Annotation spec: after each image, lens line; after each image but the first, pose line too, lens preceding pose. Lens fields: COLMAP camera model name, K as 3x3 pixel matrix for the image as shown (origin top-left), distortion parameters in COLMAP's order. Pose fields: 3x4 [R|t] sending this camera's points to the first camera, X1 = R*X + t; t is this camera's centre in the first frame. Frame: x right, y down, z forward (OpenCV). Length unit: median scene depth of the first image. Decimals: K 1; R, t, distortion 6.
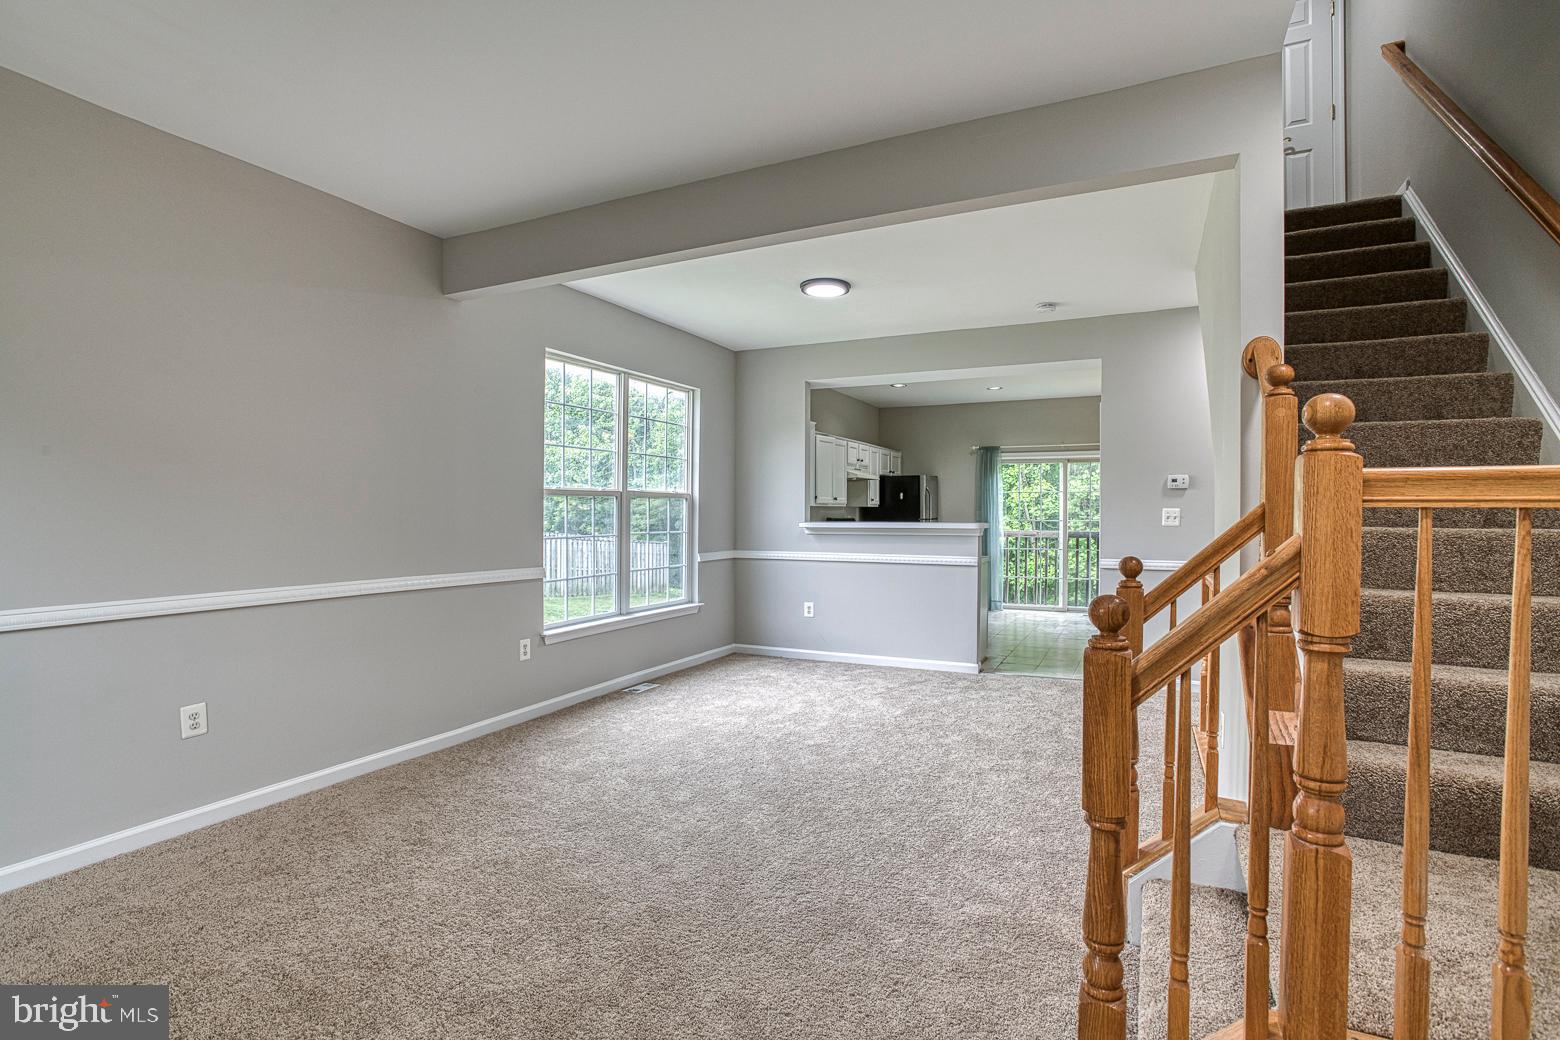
lens RADIAL K [[777.9, 0, 778.1], [0, 777.9, 513.5], [0, 0, 1]] dist [-0.020694, 0.001215]
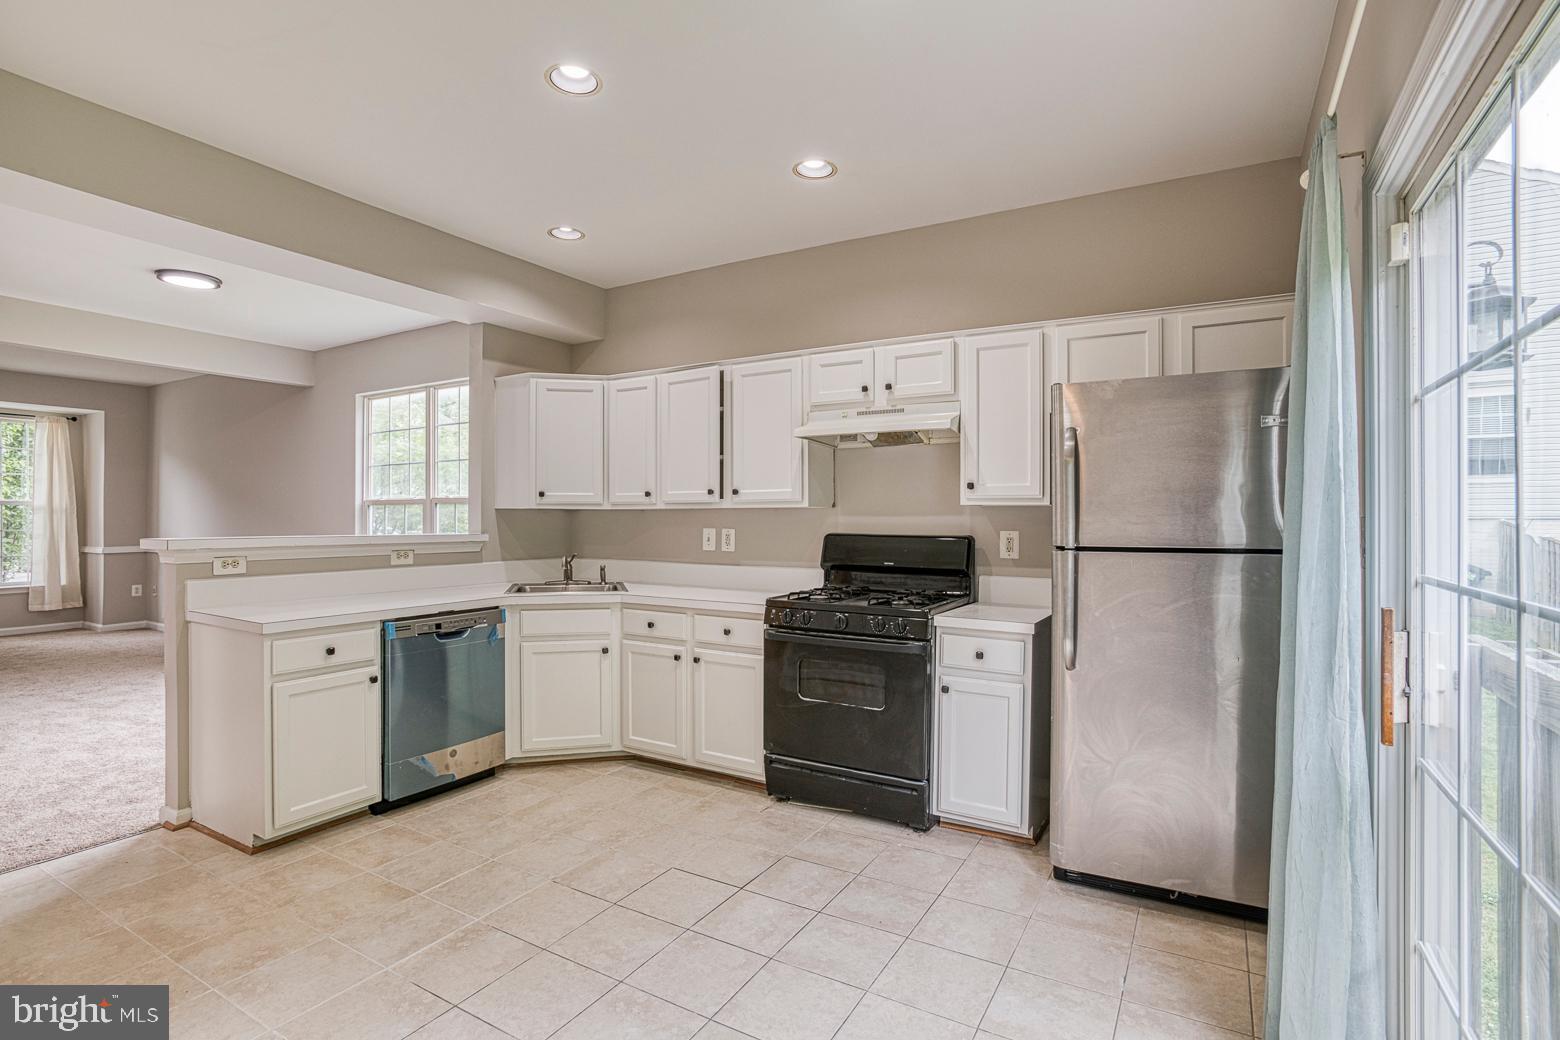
lens RADIAL K [[746.2, 0, 777.8], [0, 746.2, 515.7], [0, 0, 1]] dist [-0.062217, 0.026940]
pose [[-0.064220, -0.006175, -0.997917, 0.704837], [-0.006790, 0.999960, -0.005751, -0.003139], [0.997913, 0.006407, -0.064259, 1.414213]]
